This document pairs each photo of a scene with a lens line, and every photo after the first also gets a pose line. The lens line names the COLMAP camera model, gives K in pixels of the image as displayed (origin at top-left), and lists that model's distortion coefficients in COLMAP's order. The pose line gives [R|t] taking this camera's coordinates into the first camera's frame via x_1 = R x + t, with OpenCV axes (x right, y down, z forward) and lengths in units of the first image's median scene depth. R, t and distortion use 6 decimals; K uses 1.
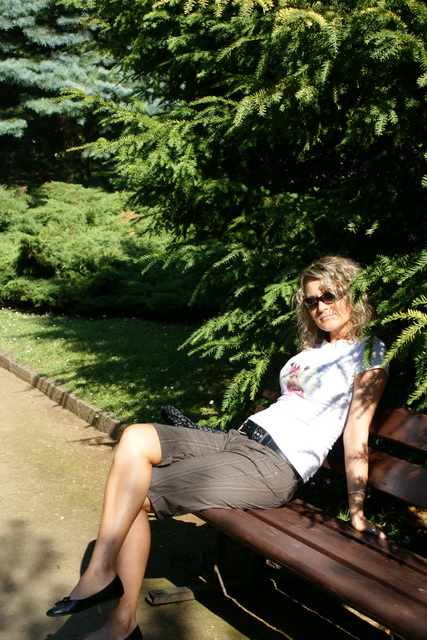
lens RADIAL K [[1236.7, 0, 214.1], [0, 1236.7, 317.6], [0, 0, 1]] dist [0.239773, 0.000000]
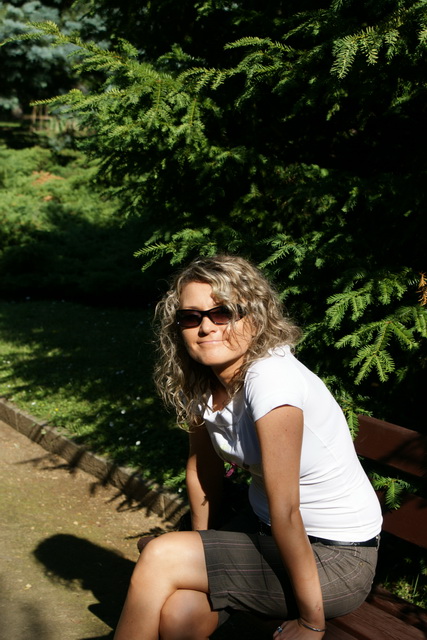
lens RADIAL K [[1382.3, 0, 212.9], [0, 1382.3, 322.3], [0, 0, 1]] dist [0.258076, 0.000000]
pose [[0.998237, 0.010657, 0.058397, -0.056128], [-0.011908, 0.999706, 0.021121, -0.019416], [-0.058155, -0.021779, 0.998070, 0.128982]]
